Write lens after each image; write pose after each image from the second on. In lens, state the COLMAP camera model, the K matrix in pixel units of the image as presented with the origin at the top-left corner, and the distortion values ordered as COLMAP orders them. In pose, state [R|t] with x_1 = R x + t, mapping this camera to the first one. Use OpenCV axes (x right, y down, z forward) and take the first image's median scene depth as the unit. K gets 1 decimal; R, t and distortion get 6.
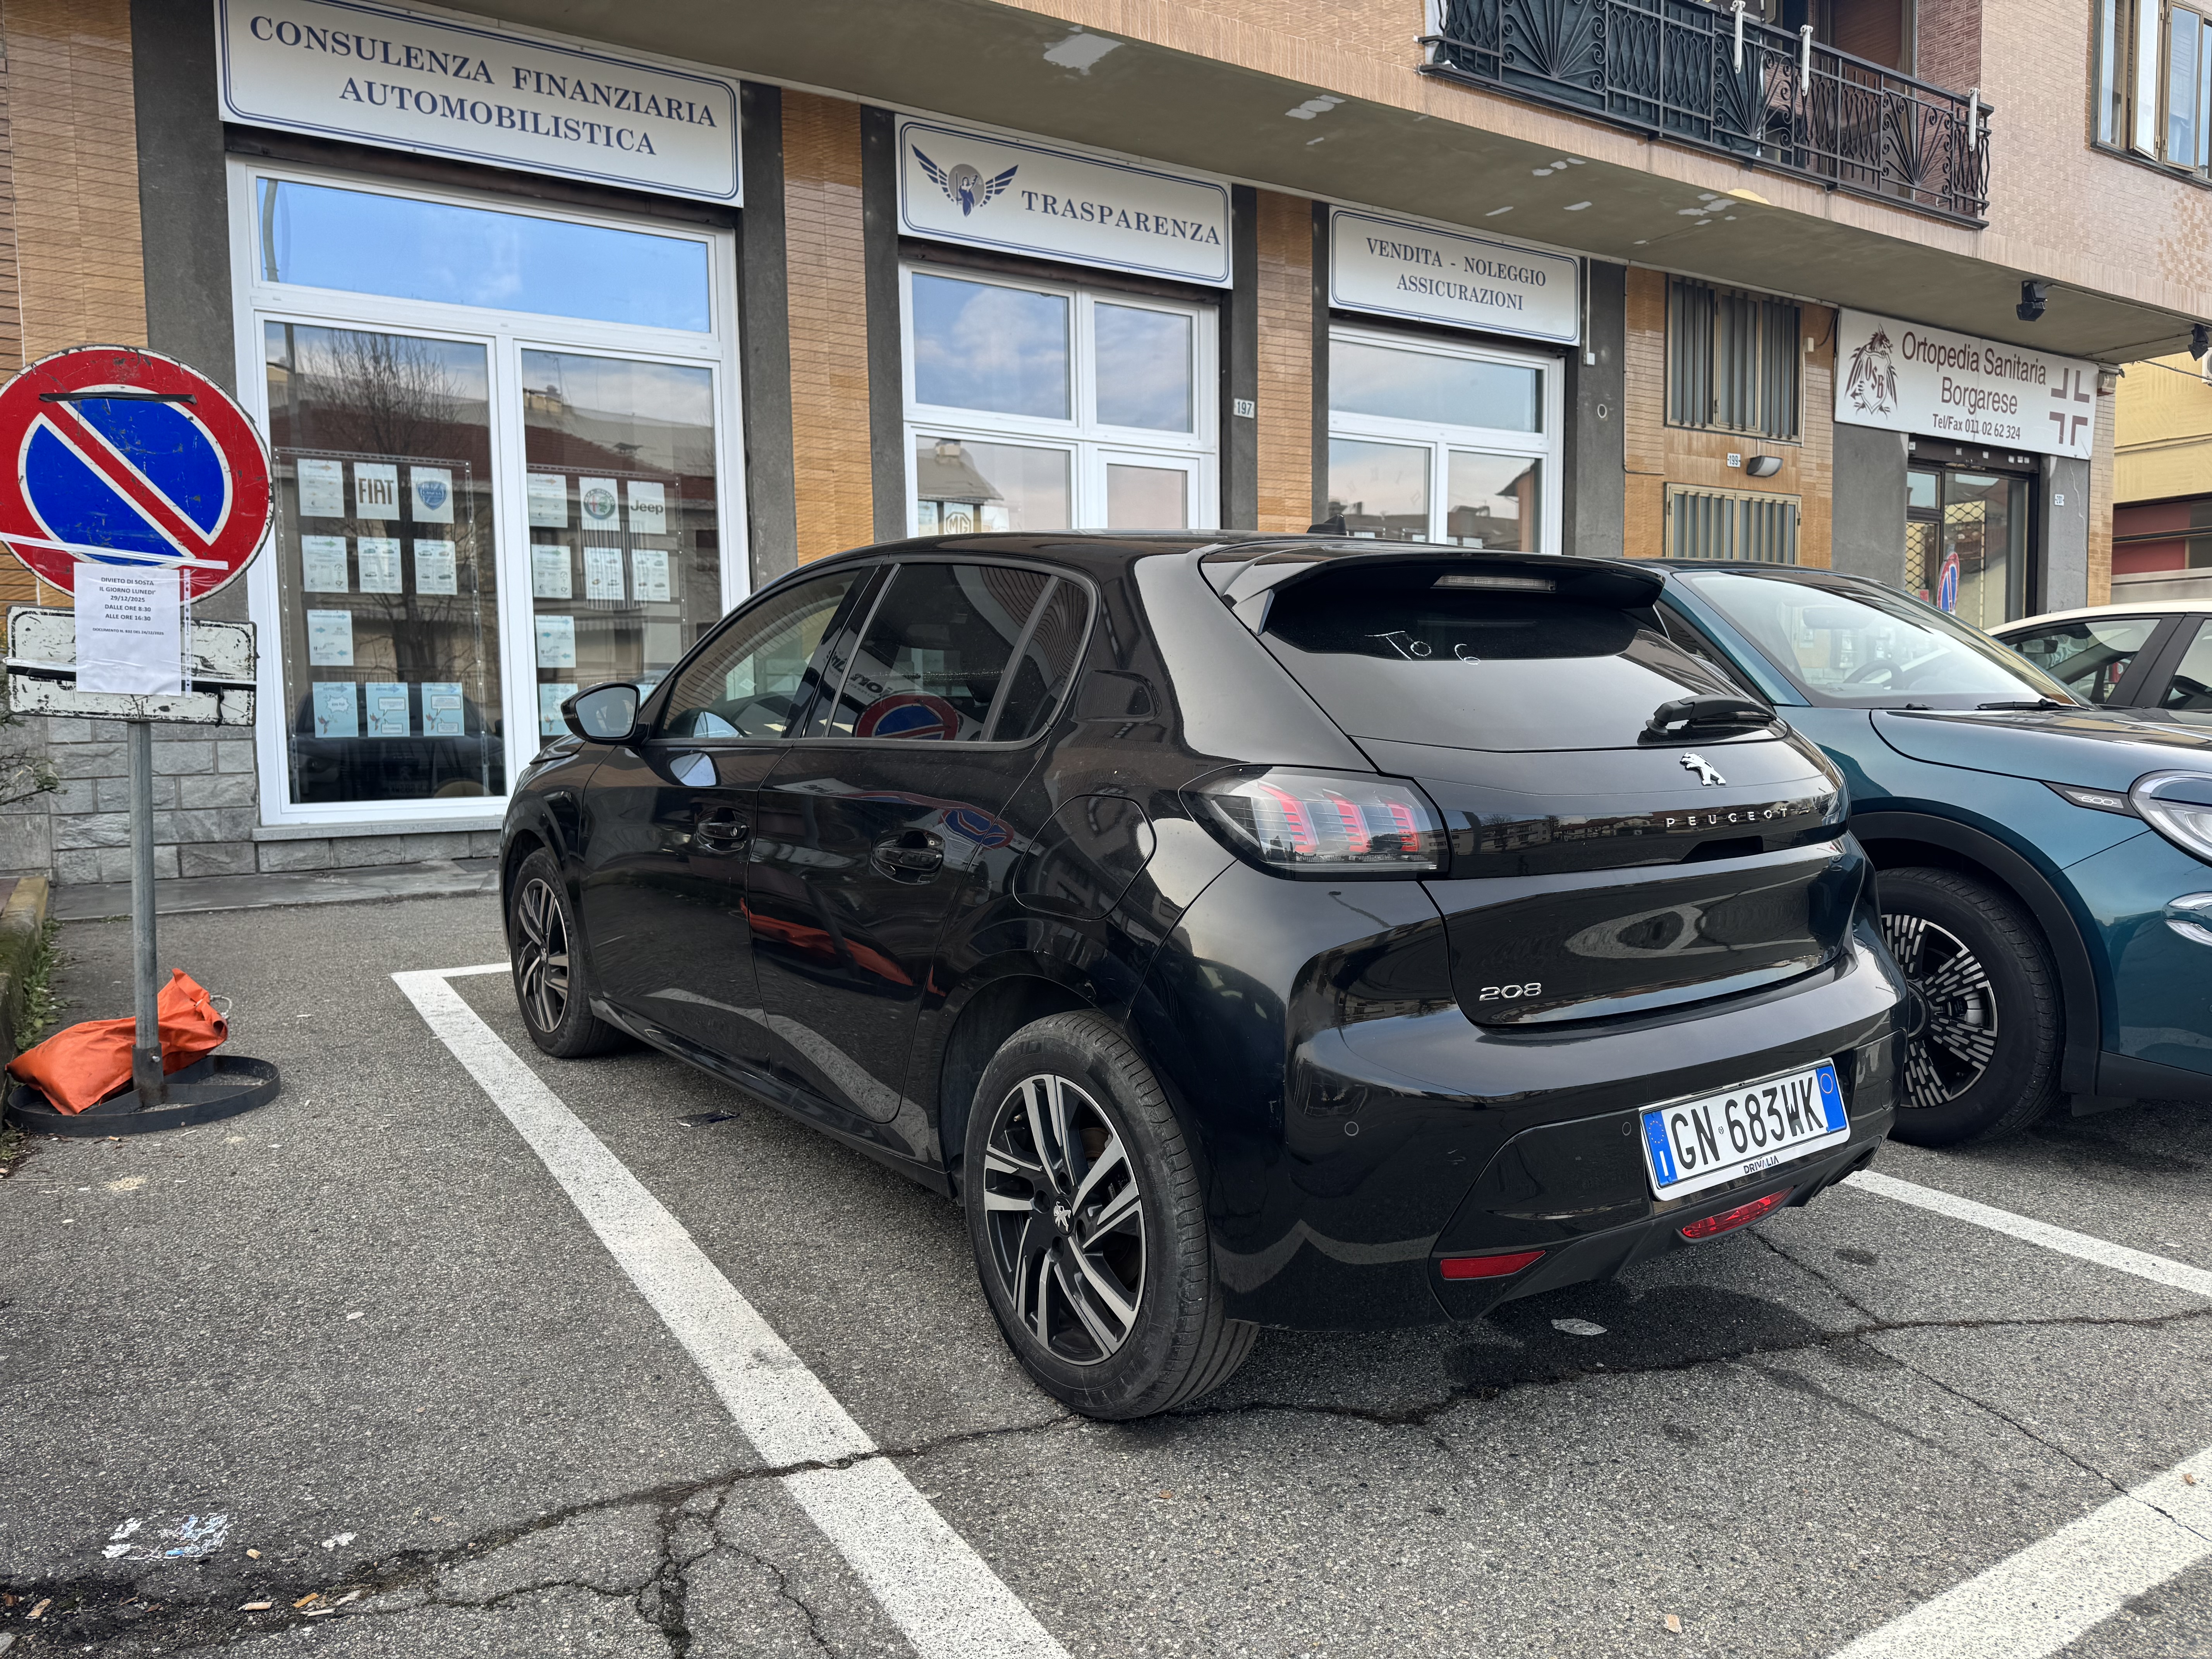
lens RADIAL K [[1533.2, 0, 1106.4], [0, 1533.2, 854.6], [0, 0, 1]] dist [0.010085, -0.017035]
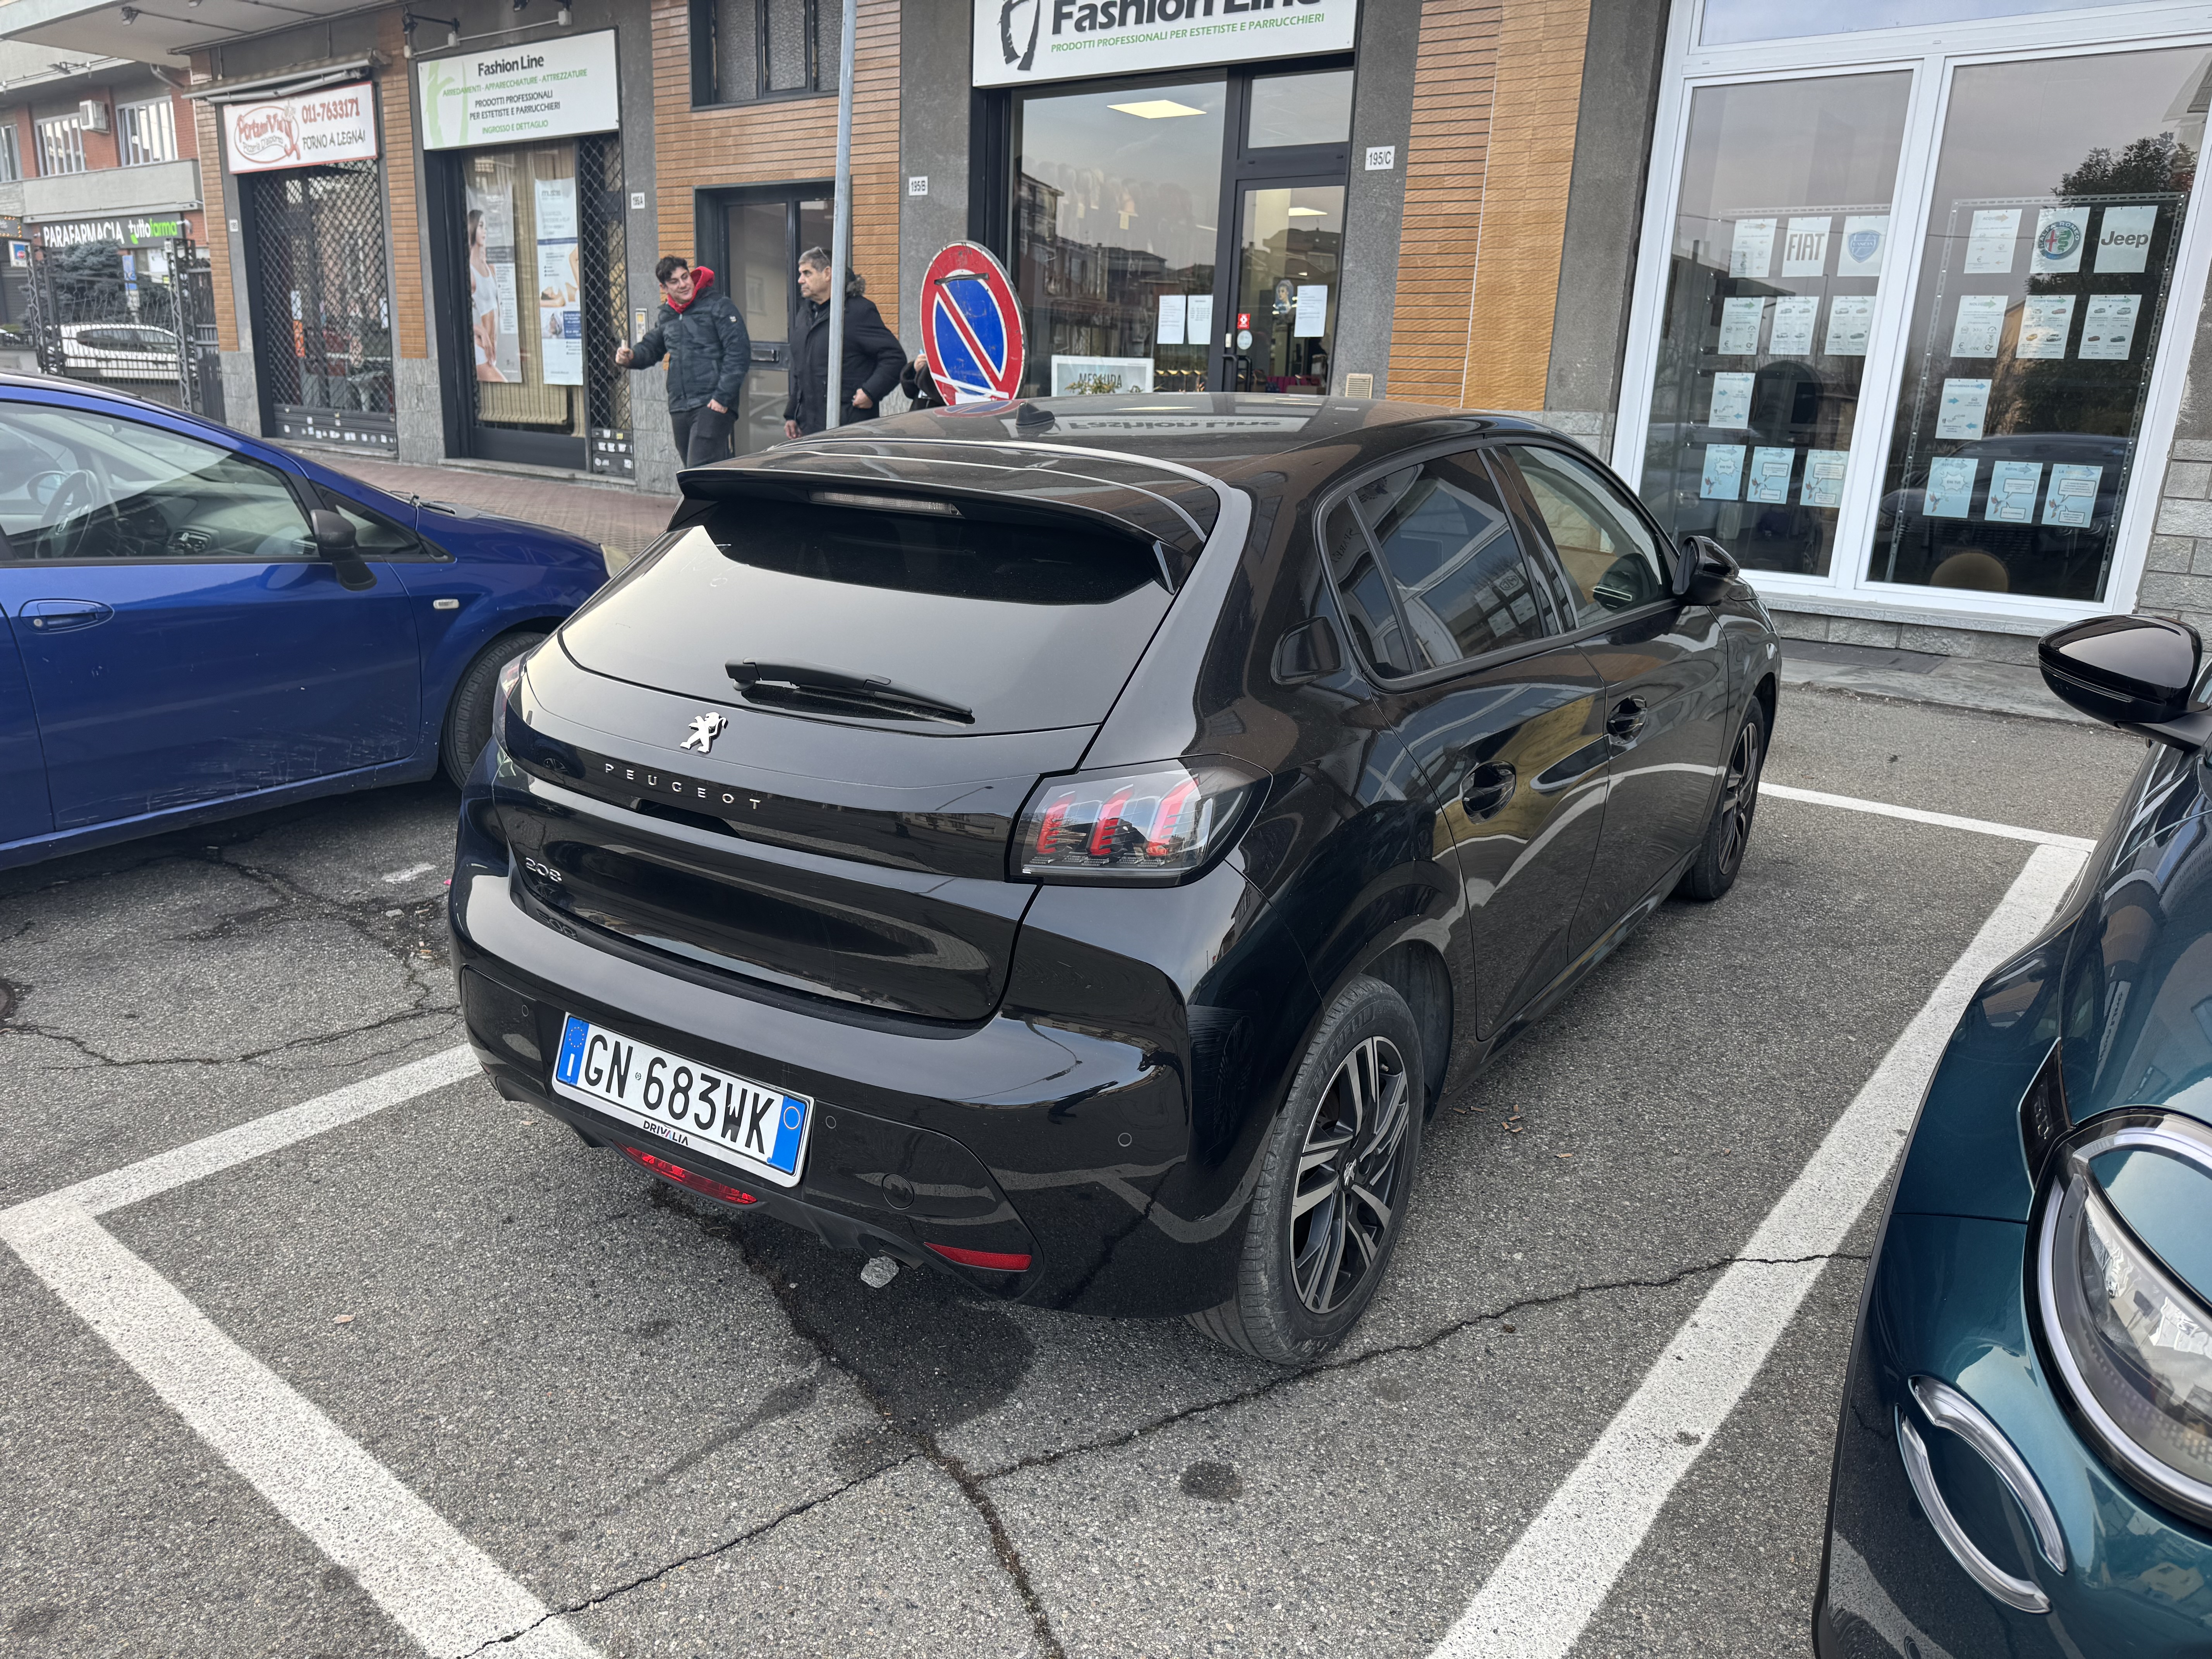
lens RADIAL K [[1560.0, 0, 1117.6], [0, 1560.0, 839.4], [0, 0, 1]] dist [0.022961, -0.029479]
pose [[0.340304, 0.283137, -0.896675, 1.309922], [-0.126638, 0.958702, 0.254662, -0.259882], [0.931749, 0.026891, 0.362106, 0.858262]]
